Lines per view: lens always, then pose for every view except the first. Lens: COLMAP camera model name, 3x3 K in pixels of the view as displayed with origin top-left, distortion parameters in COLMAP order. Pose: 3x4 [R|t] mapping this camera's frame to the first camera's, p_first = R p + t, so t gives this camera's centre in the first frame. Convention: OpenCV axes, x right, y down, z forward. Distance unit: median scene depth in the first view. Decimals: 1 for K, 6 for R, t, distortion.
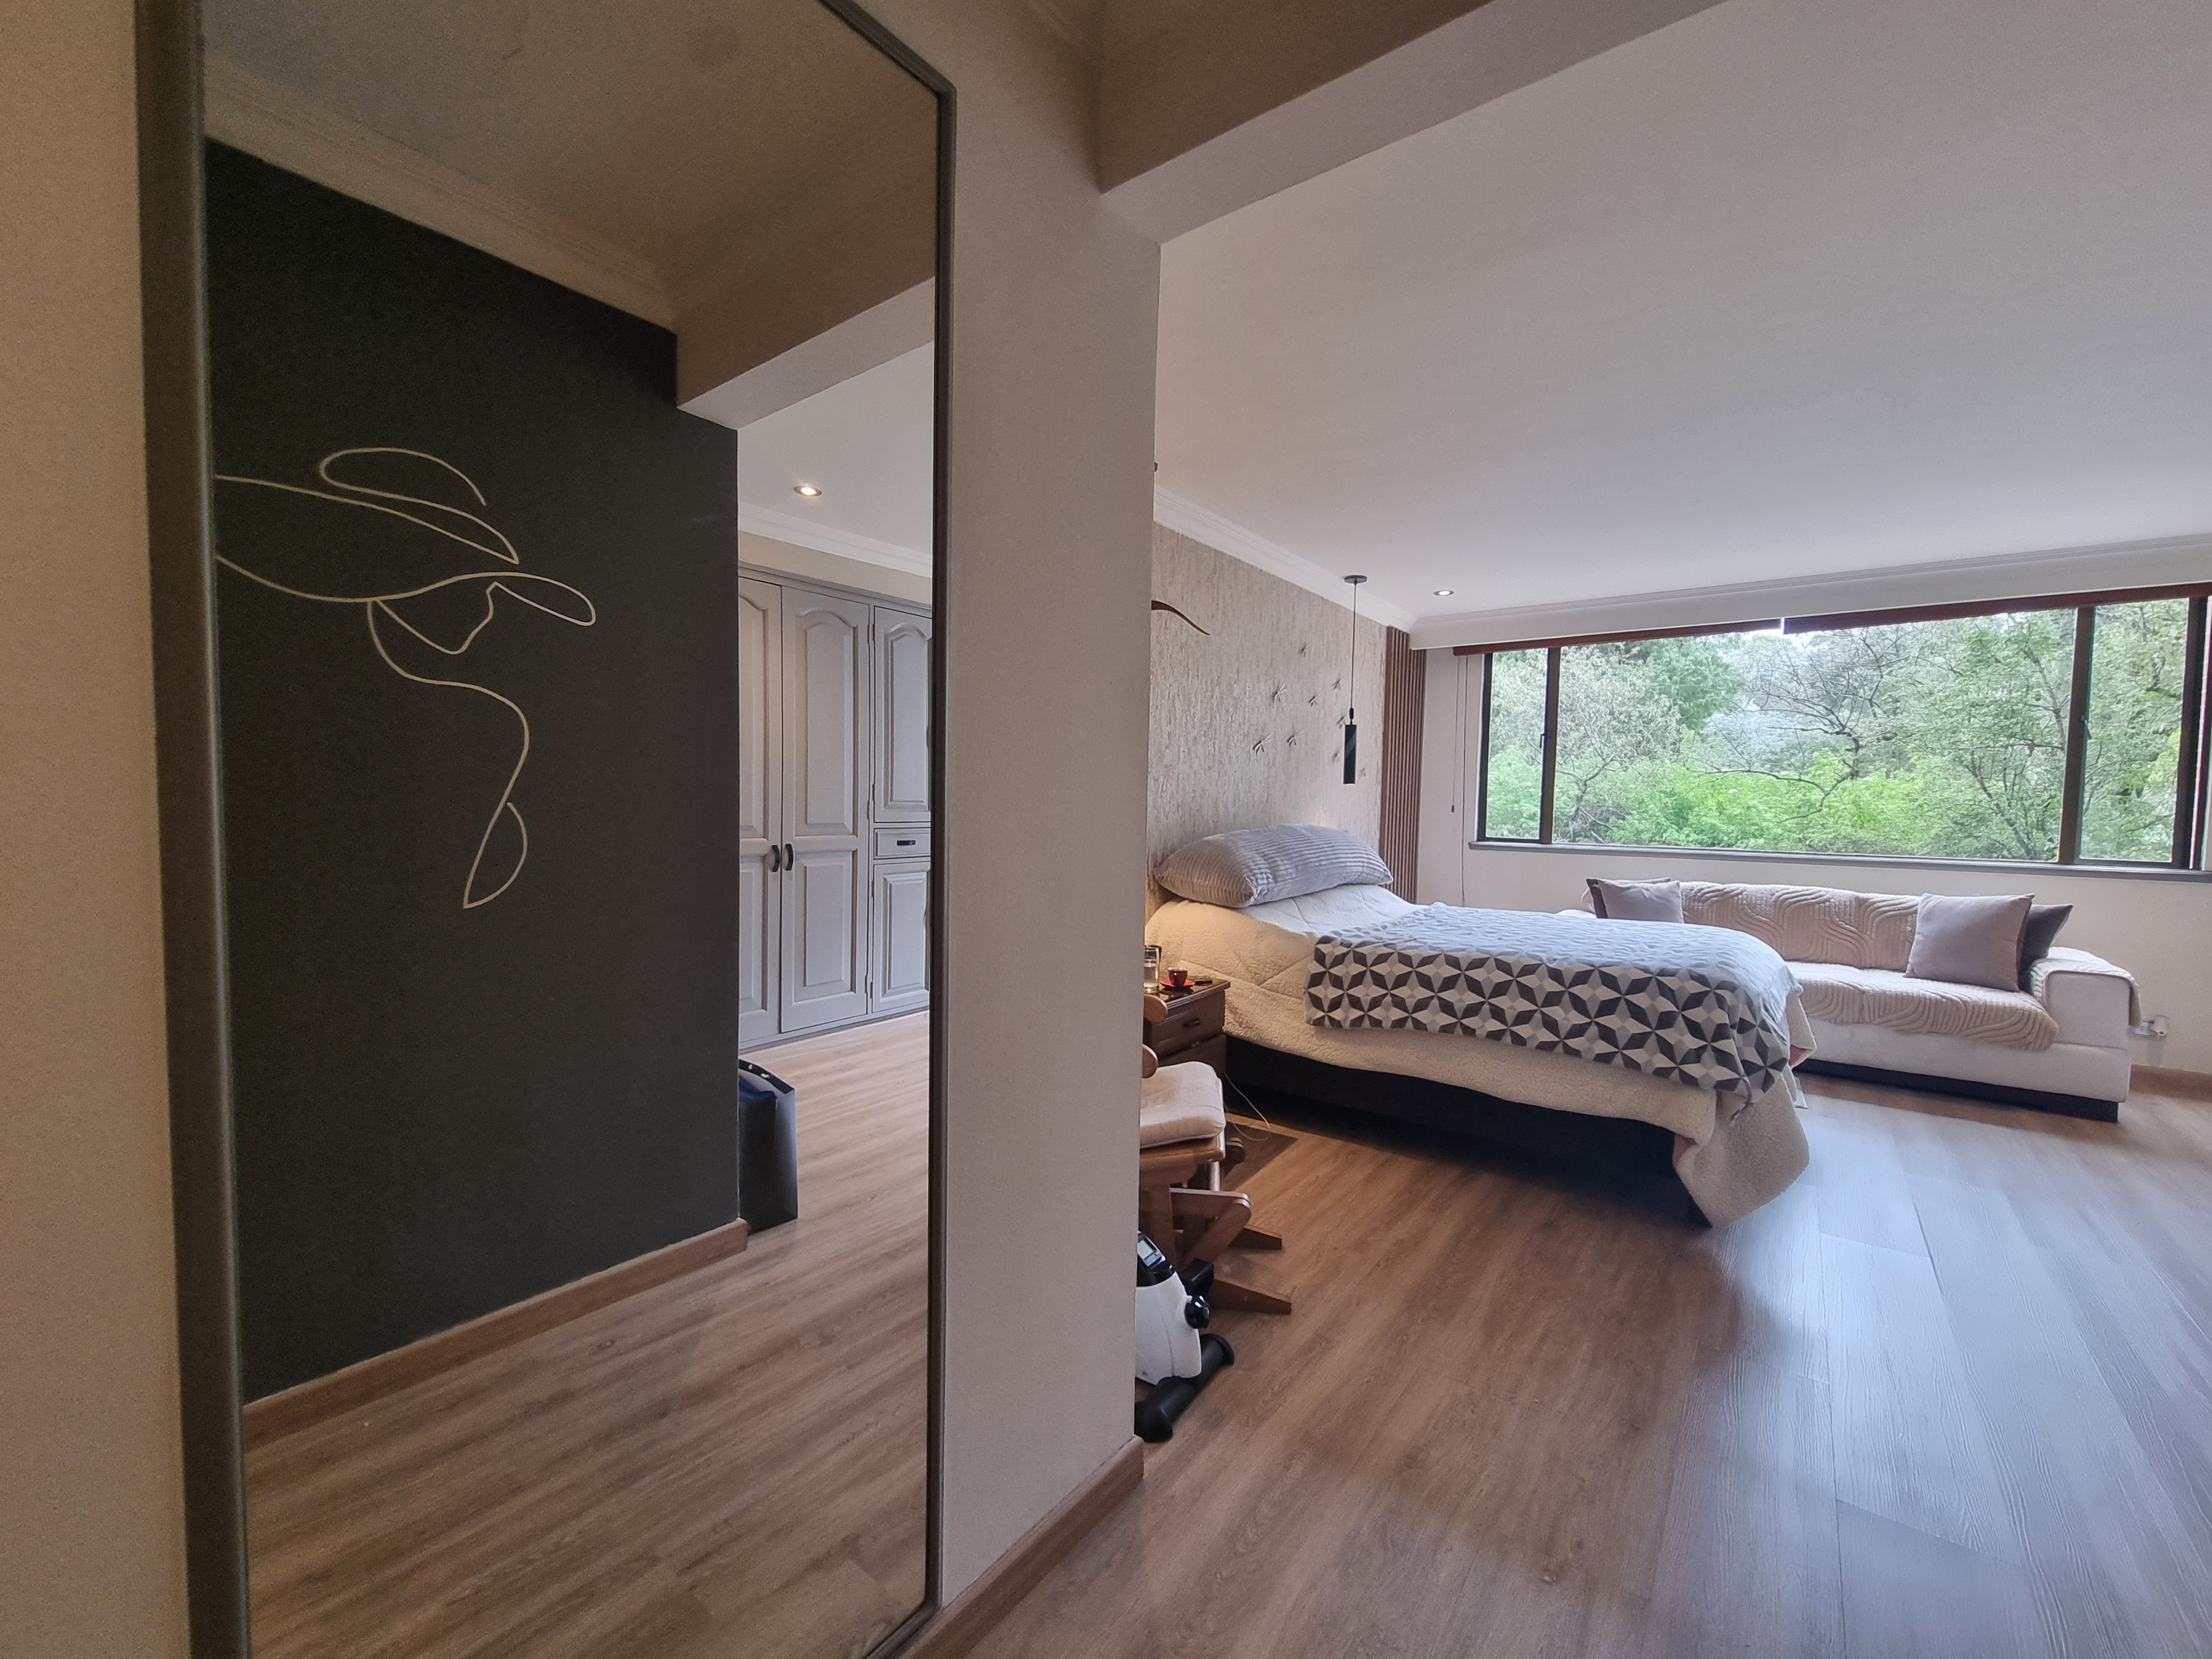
lens RADIAL K [[915.5, 0, 1108.2], [0, 915.5, 853.3], [0, 0, 1]] dist [-0.003609, 0.001097]
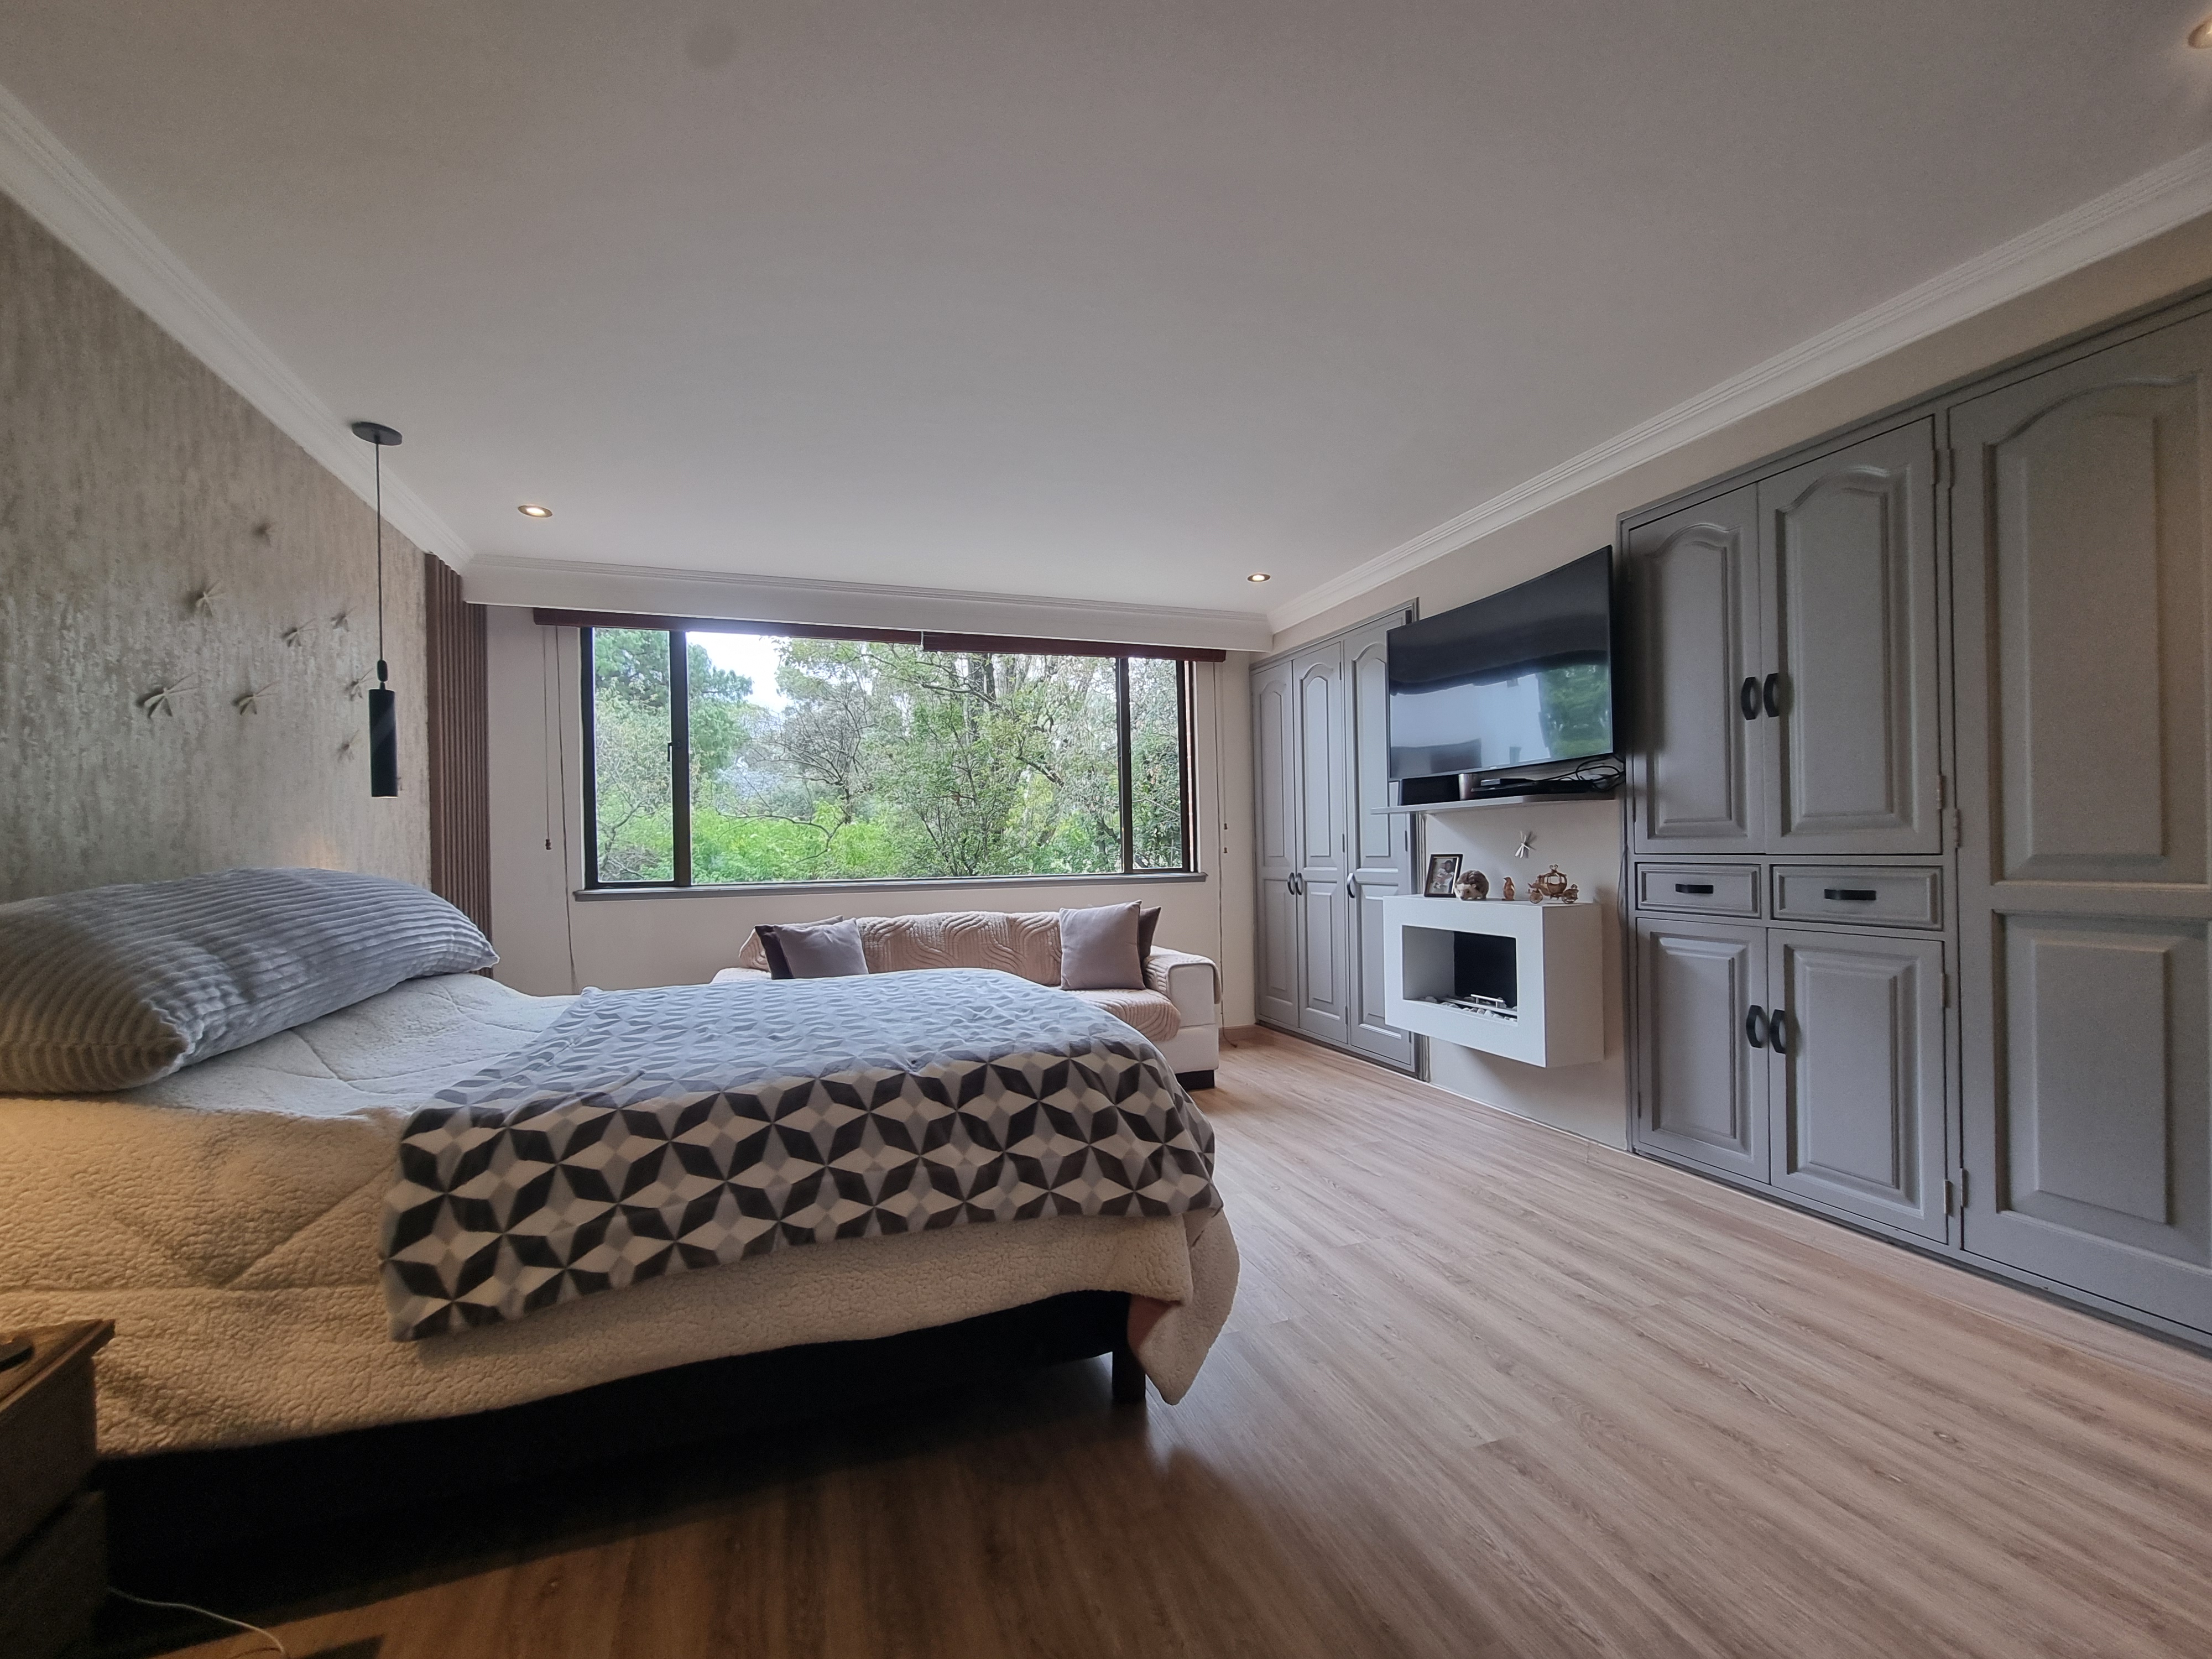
lens RADIAL K [[915.5, 0, 1107.8], [0, 915.5, 853.8], [0, 0, 1]] dist [-0.003609, 0.001097]
pose [[0.546471, -0.030889, 0.836908, 0.053620], [0.076762, 0.996960, -0.013327, -0.000268], [-0.833953, 0.071526, 0.547181, 0.466257]]
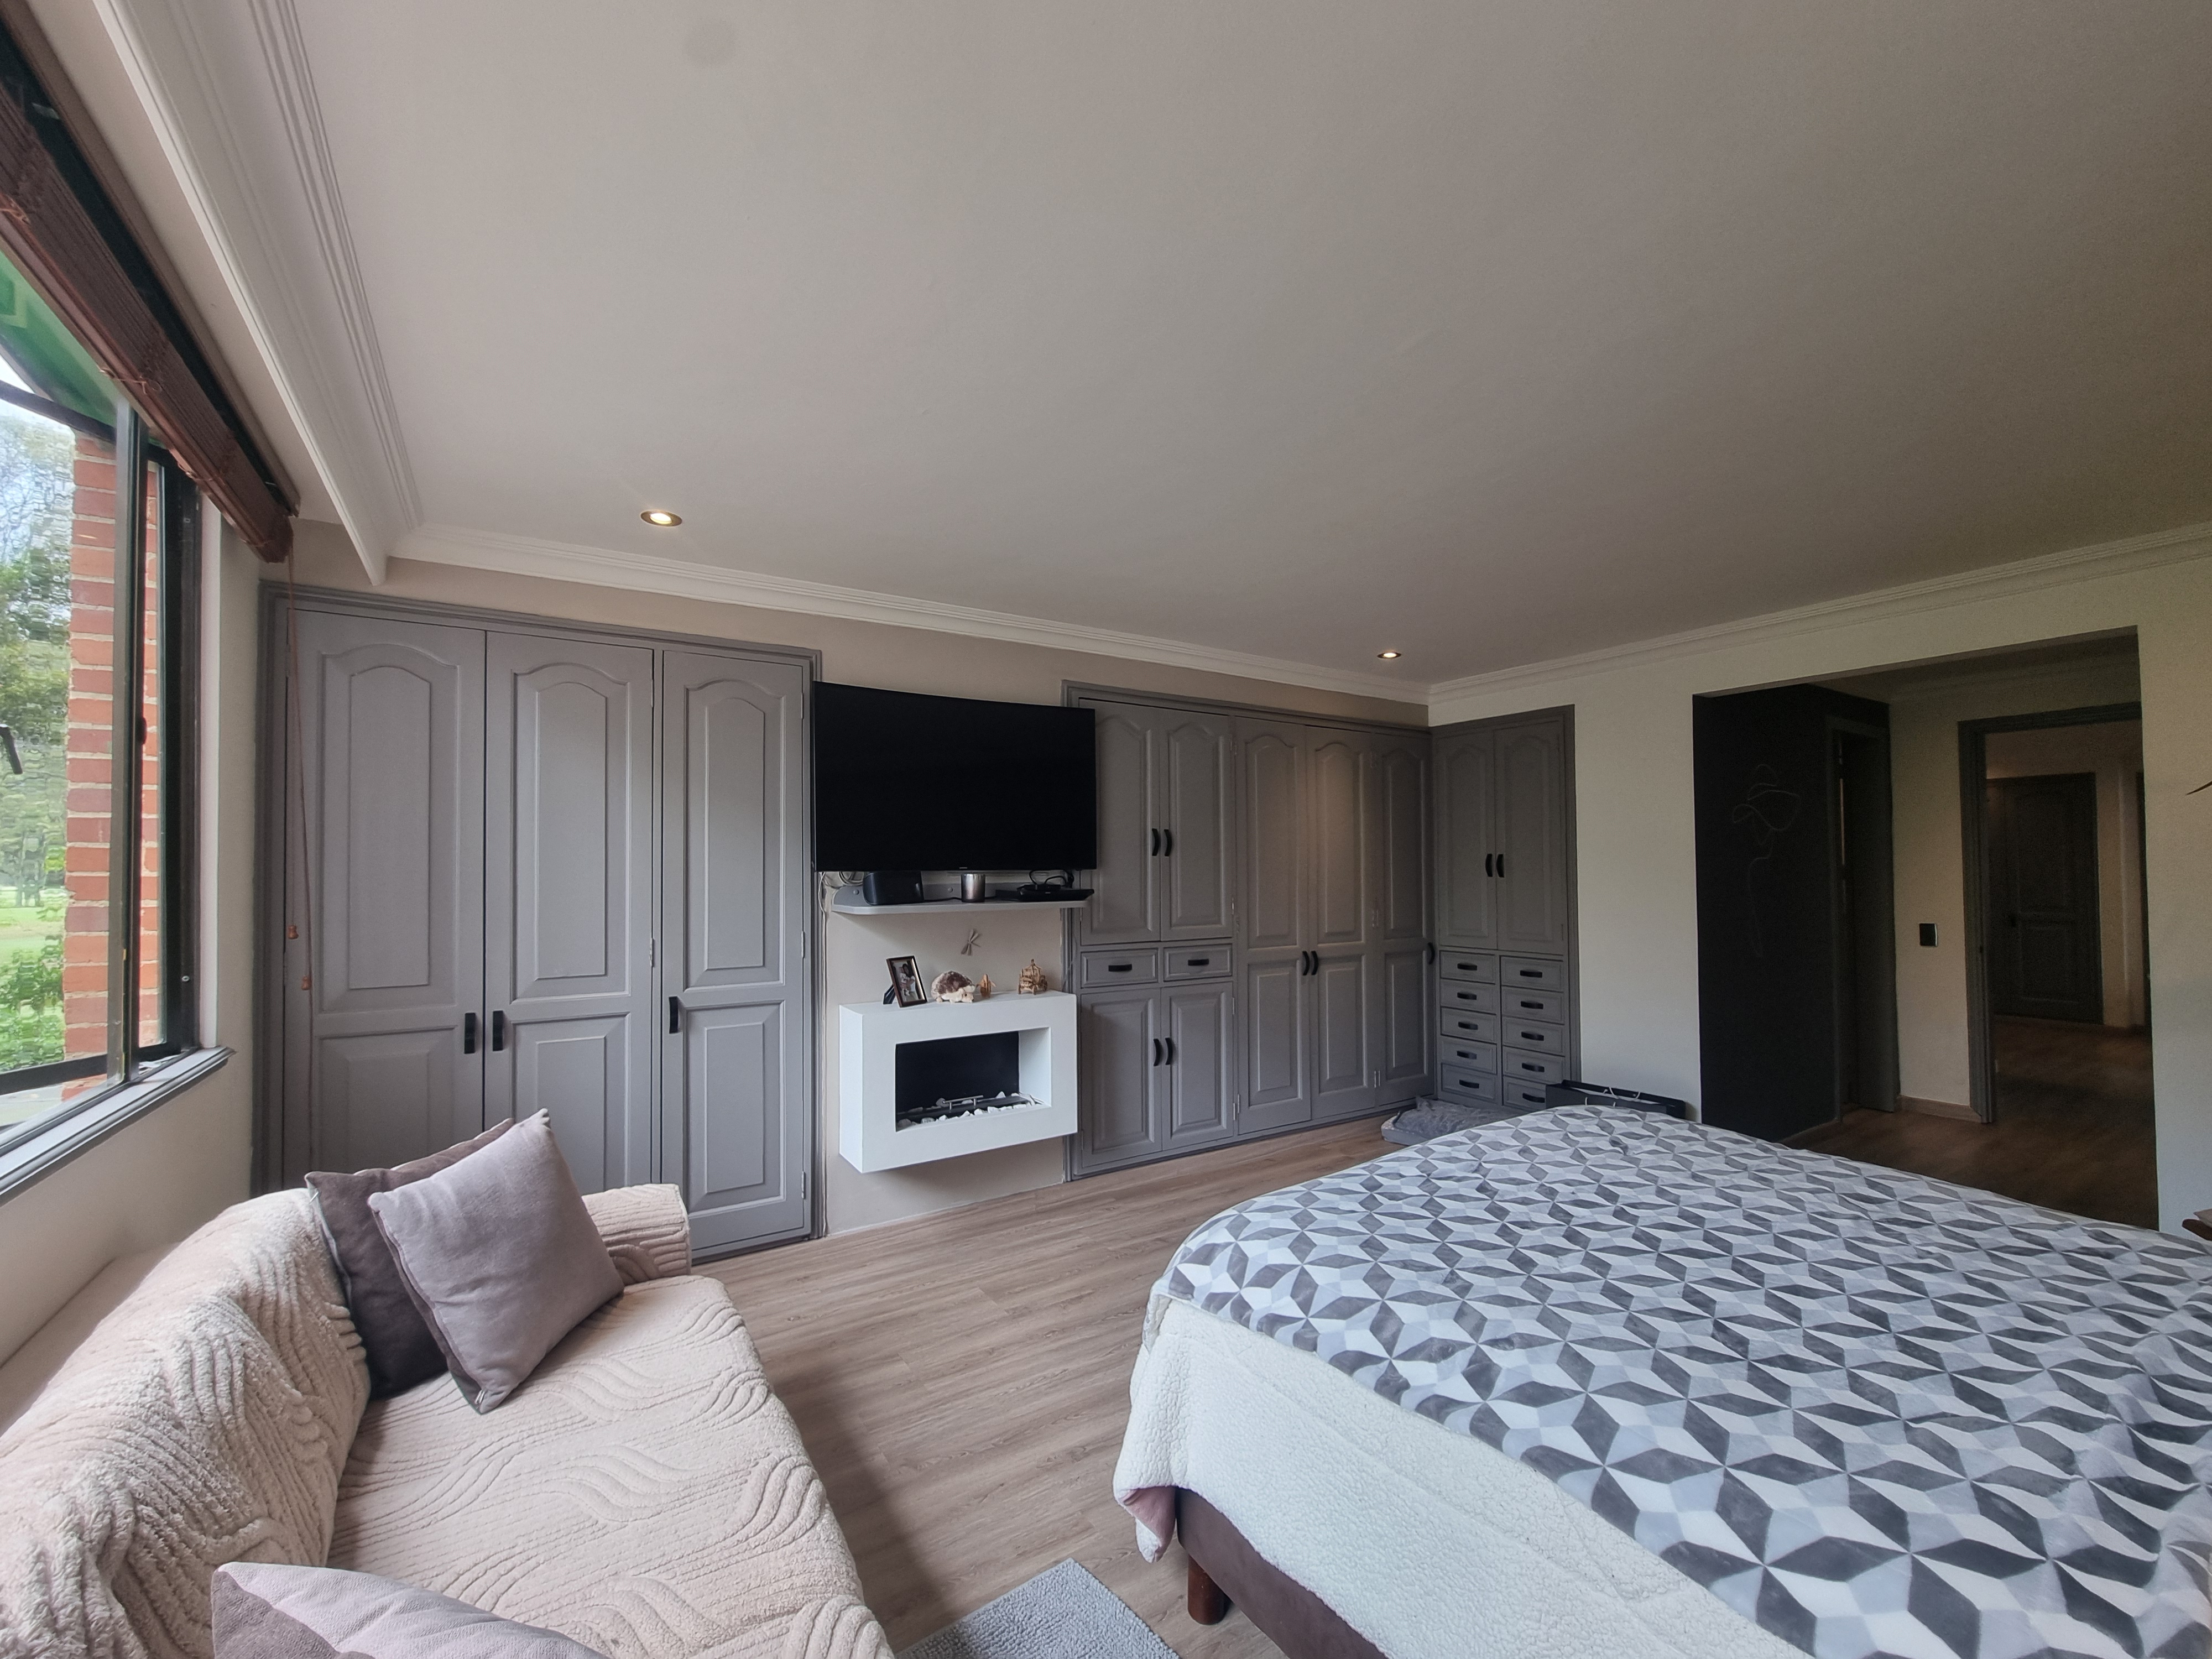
lens RADIAL K [[915.5, 0, 1091.0], [0, 915.5, 851.8], [0, 0, 1]] dist [-0.003609, 0.001097]
pose [[-0.933496, -0.005120, 0.358552, 0.622923], [0.012023, 0.998889, 0.045566, -0.137437], [-0.358387, 0.046846, -0.932397, 1.545088]]
